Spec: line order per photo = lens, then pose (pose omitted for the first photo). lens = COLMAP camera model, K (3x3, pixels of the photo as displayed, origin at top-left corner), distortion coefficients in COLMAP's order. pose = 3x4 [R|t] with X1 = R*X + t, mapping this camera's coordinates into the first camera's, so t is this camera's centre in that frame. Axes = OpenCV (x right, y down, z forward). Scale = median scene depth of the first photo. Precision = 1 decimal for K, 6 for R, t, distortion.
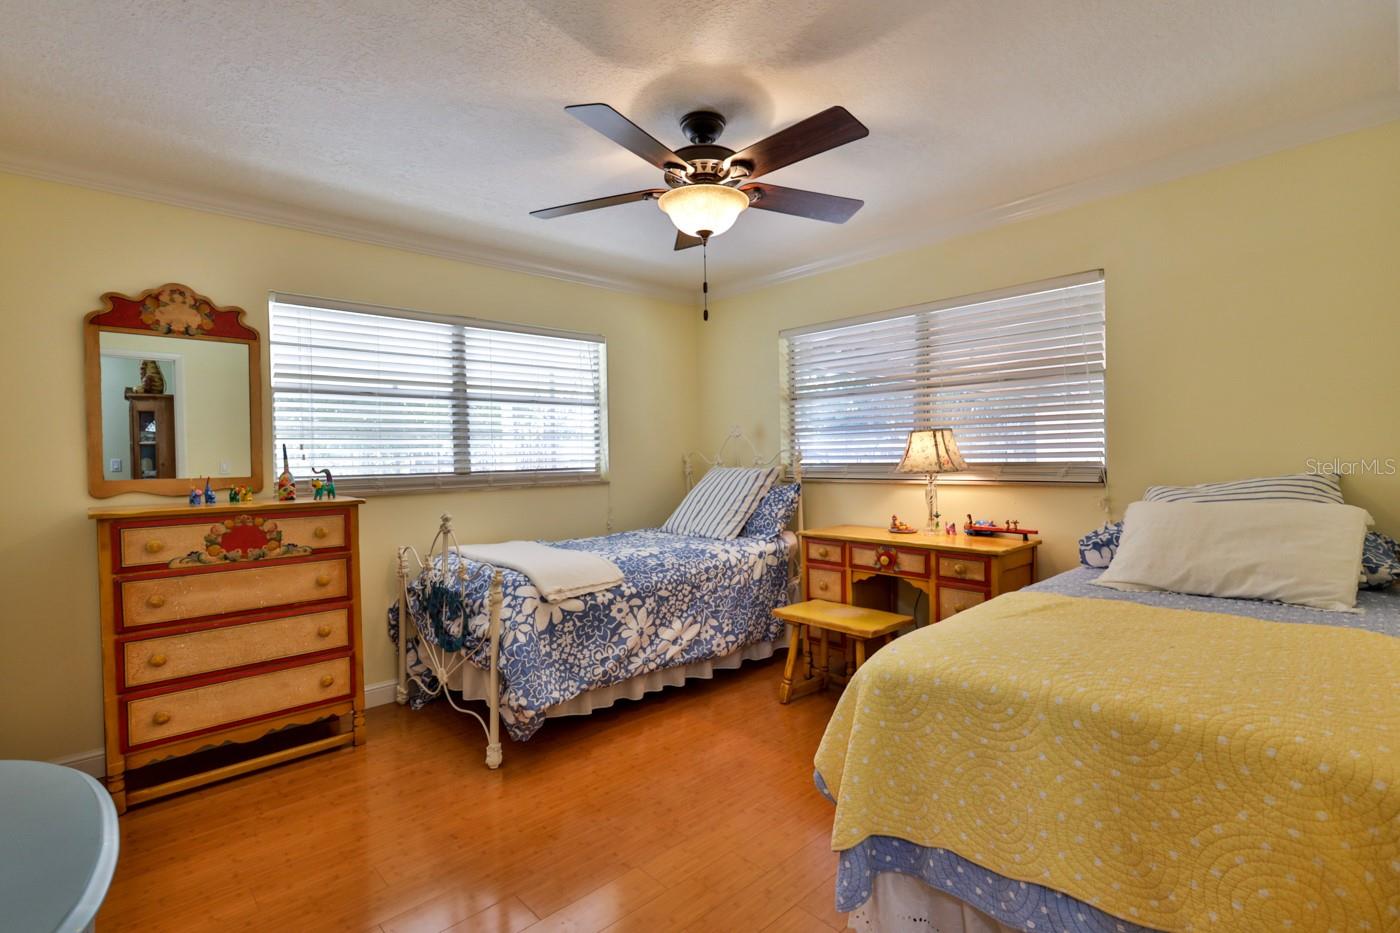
lens RADIAL K [[670.8, 0, 705.7], [0, 670.8, 468.4], [0, 0, 1]] dist [-0.000143, 0.001039]
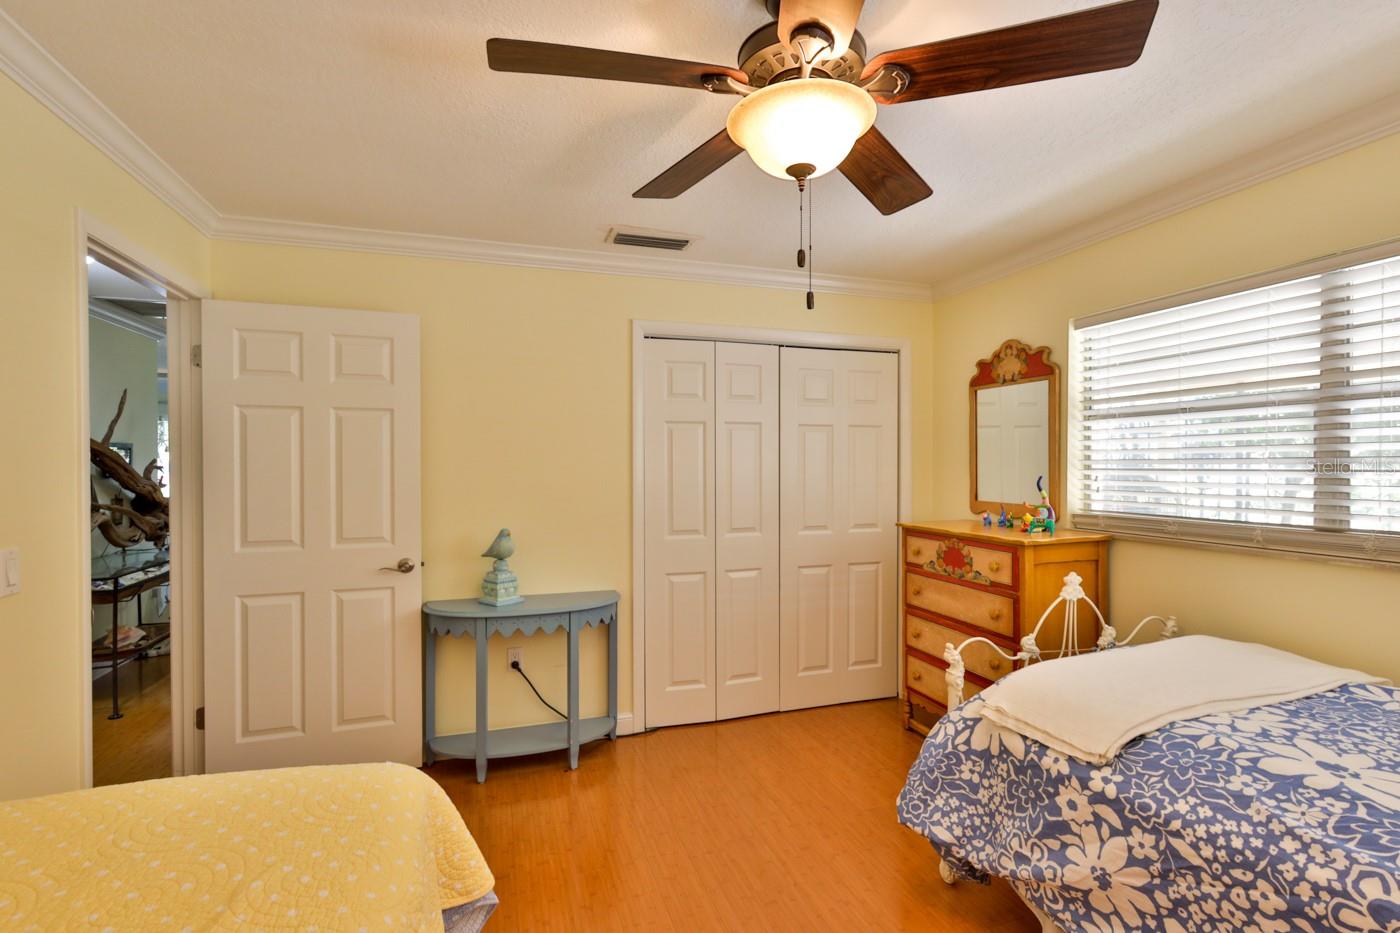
lens RADIAL K [[670.8, 0, 705.7], [0, 670.8, 468.4], [0, 0, 1]] dist [-0.000143, 0.001039]
pose [[-0.442492, 0.027676, -0.896345, 0.487690], [-0.000978, 0.999508, 0.031344, -0.078426], [0.896772, 0.014746, -0.442247, 0.977569]]
